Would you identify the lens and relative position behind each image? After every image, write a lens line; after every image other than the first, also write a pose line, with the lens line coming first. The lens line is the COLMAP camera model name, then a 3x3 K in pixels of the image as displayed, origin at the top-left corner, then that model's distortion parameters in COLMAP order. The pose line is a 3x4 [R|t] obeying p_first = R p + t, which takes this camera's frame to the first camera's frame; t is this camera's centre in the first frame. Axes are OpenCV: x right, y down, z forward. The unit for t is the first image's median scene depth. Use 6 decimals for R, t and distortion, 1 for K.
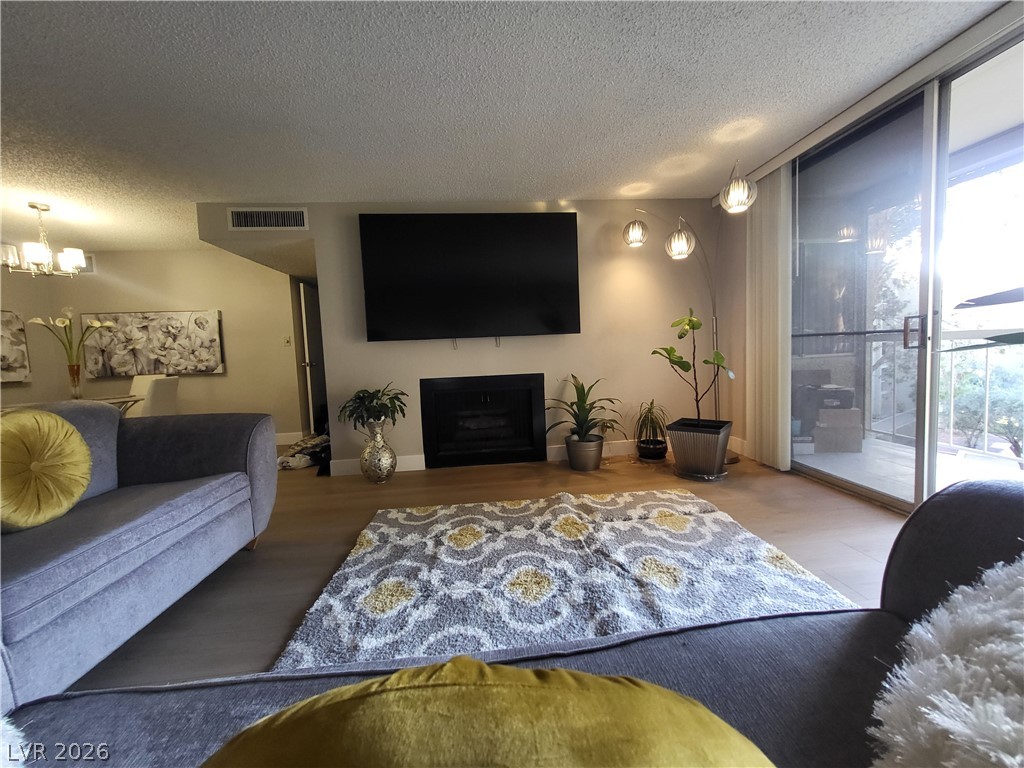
lens RADIAL K [[399.7, 0, 520.4], [0, 399.7, 375.5], [0, 0, 1]] dist [0.004944, -0.001761]
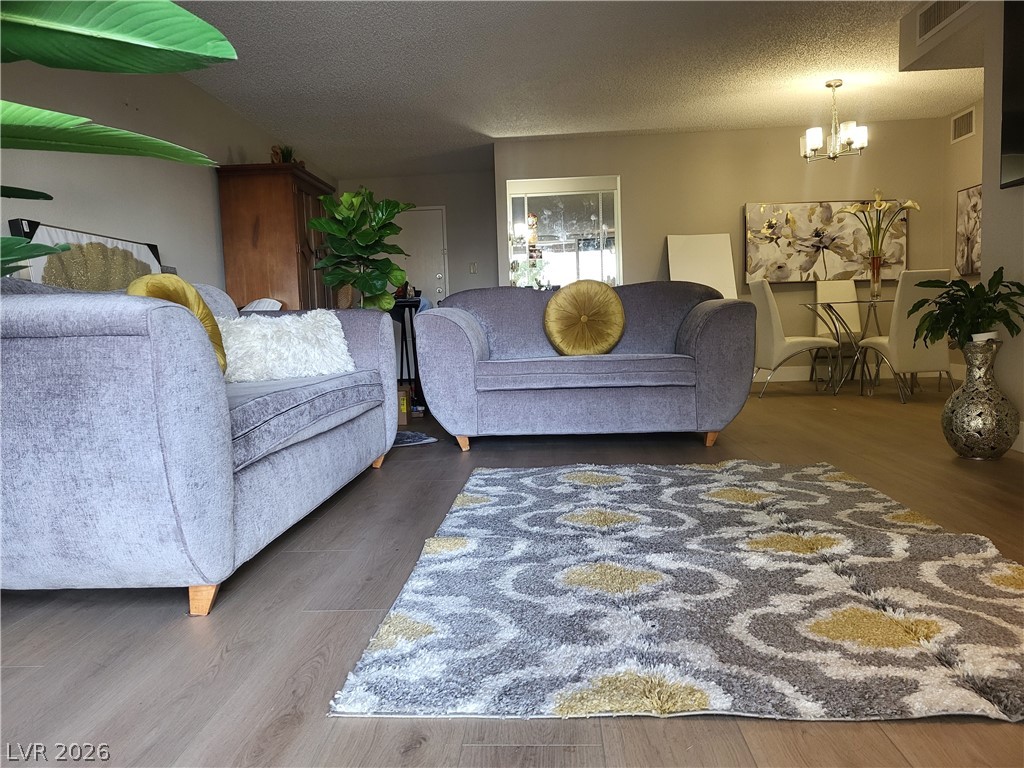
lens RADIAL K [[771.8, 0, 512.1], [0, 771.8, 376.5], [0, 0, 1]] dist [0.048314, -0.003578]
pose [[-0.150646, 0.117245, -0.981611, 0.589024], [-0.024085, 0.992212, 0.122208, 0.036638], [0.988294, 0.042052, -0.146649, 0.428027]]
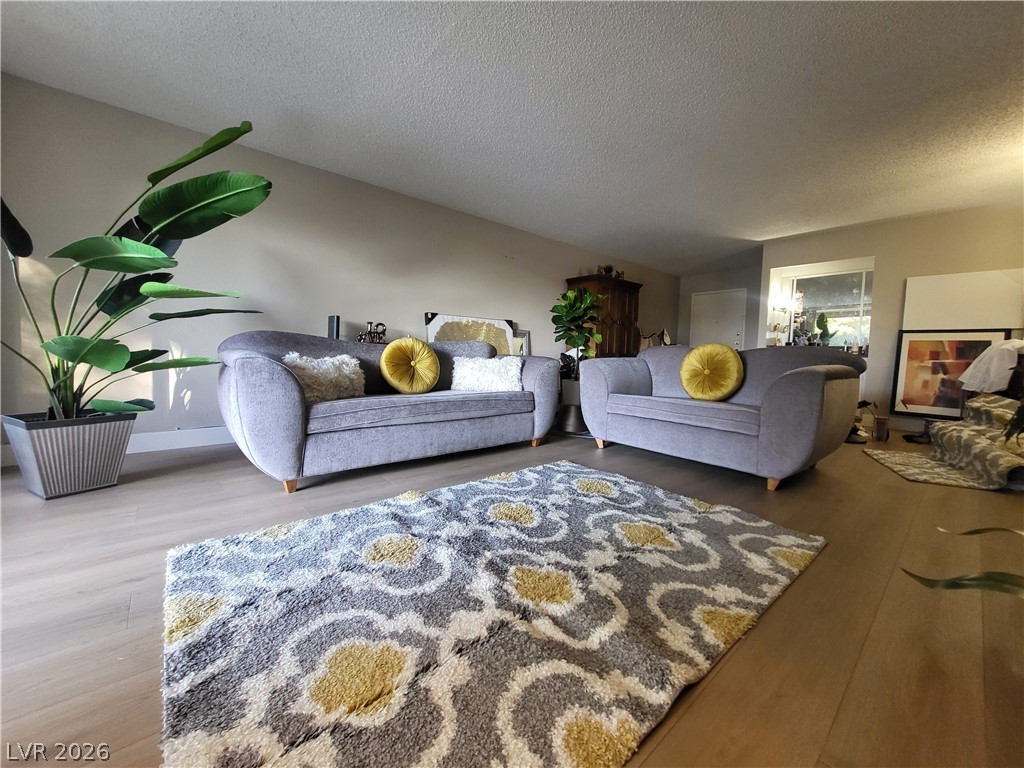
lens RADIAL K [[399.7, 0, 521.5], [0, 399.7, 378.6], [0, 0, 1]] dist [0.004944, -0.001761]
pose [[-0.811345, 0.058985, -0.581584, 0.253155], [-0.028848, 0.989644, 0.140616, 0.003337], [0.583856, 0.130865, -0.801241, 0.756672]]
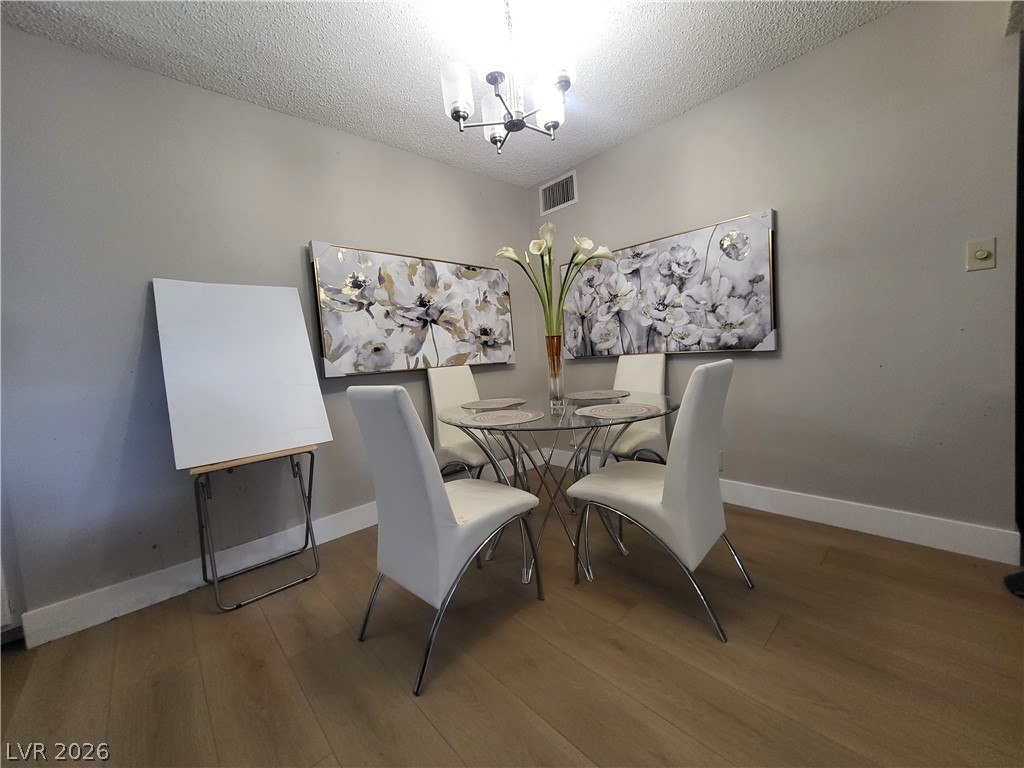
lens RADIAL K [[399.7, 0, 519.9], [0, 399.7, 375.3], [0, 0, 1]] dist [0.004944, -0.001761]
pose [[0.605352, 0.046686, -0.794588, -0.632475], [-0.004264, 0.998454, 0.055416, -0.003007], [0.795947, -0.030158, 0.604615, 0.567237]]
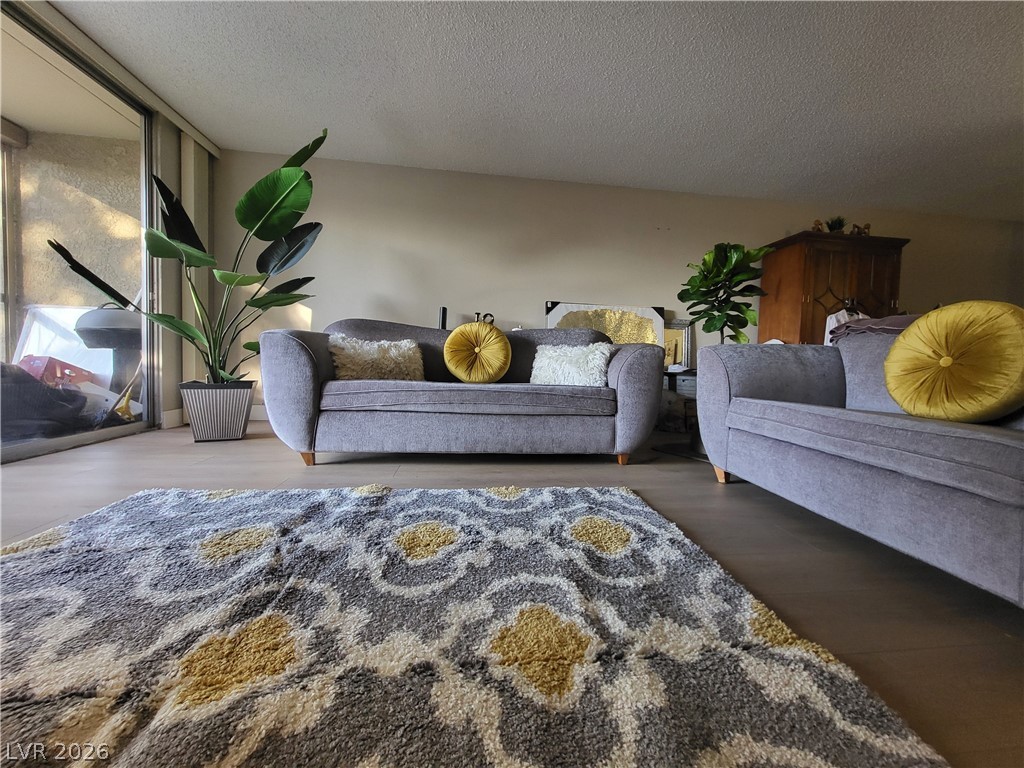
lens RADIAL K [[399.7, 0, 521.1], [0, 399.7, 379.4], [0, 0, 1]] dist [0.004944, -0.001761]
pose [[-0.999573, 0.011534, -0.026851, -0.058555], [0.008291, 0.992992, 0.117895, 0.054480], [0.028023, 0.117622, -0.992663, 0.713238]]
